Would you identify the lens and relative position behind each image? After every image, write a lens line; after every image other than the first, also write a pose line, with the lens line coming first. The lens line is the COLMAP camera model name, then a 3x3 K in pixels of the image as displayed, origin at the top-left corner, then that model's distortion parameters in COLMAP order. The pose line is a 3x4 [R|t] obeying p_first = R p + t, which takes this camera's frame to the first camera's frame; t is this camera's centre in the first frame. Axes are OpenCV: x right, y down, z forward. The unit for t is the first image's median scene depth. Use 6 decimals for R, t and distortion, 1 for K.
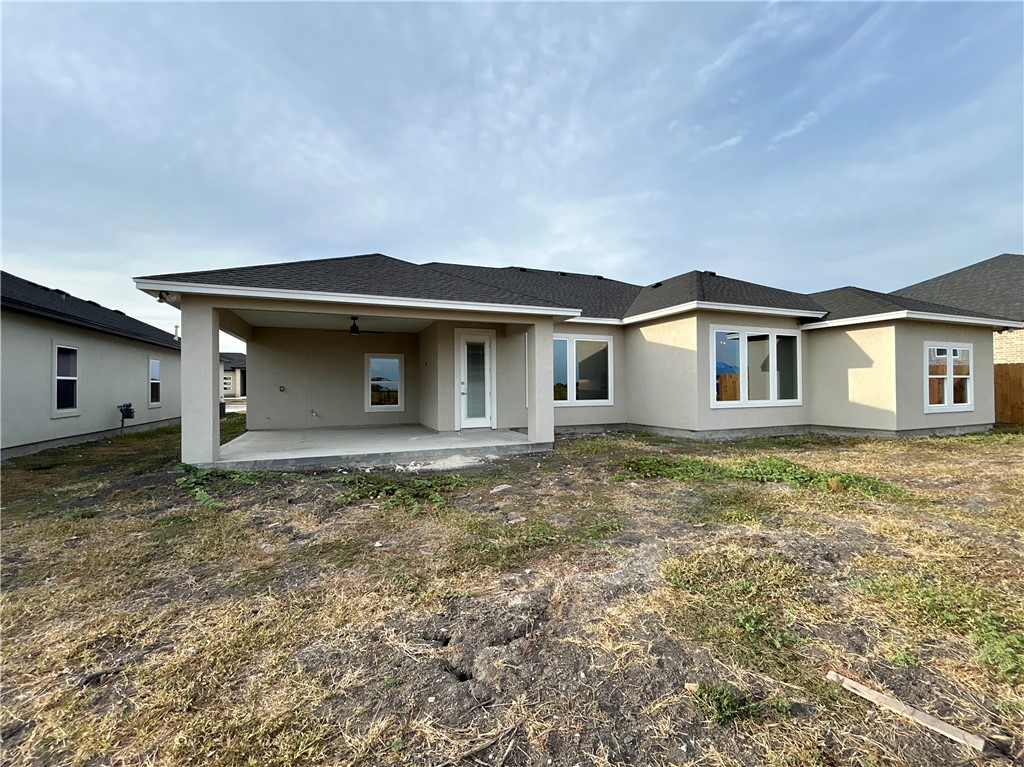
lens RADIAL K [[431.2, 0, 510.3], [0, 431.2, 384.7], [0, 0, 1]] dist [-0.000599, -0.000287]
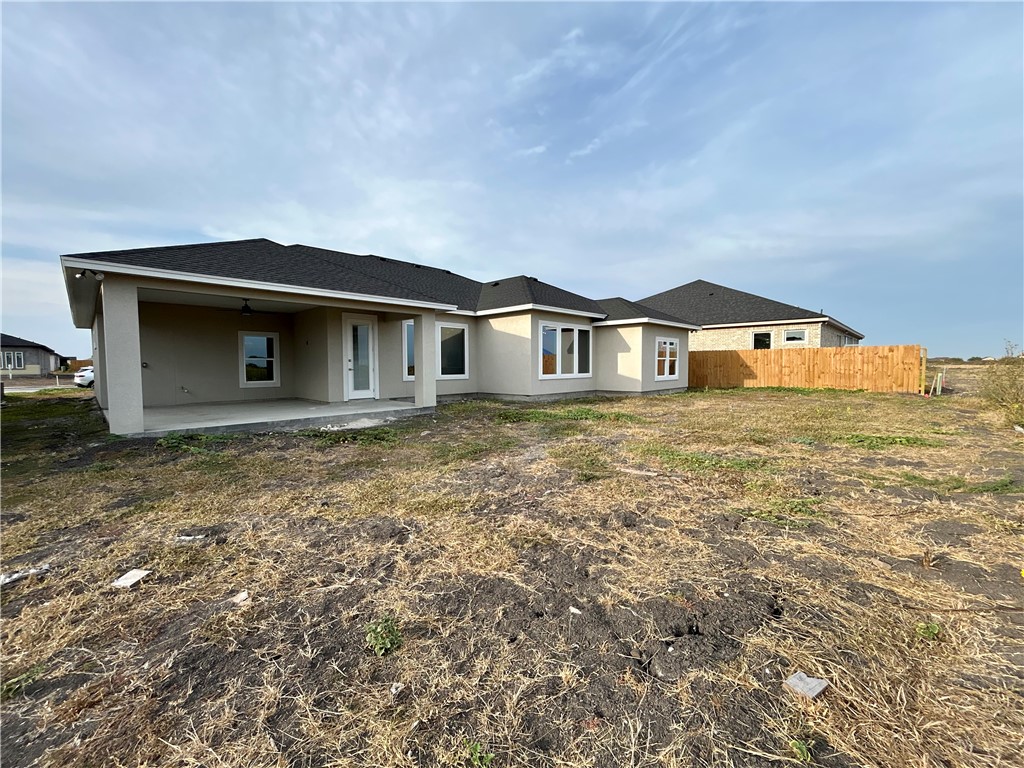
lens RADIAL K [[413.9, 0, 510.7], [0, 413.9, 383.3], [0, 0, 1]] dist [-0.002168, 0.000519]
pose [[0.913172, -0.015360, 0.407285, -0.199429], [-0.004226, 0.998879, 0.047145, 0.003683], [-0.407553, -0.044773, 0.912083, -0.233492]]
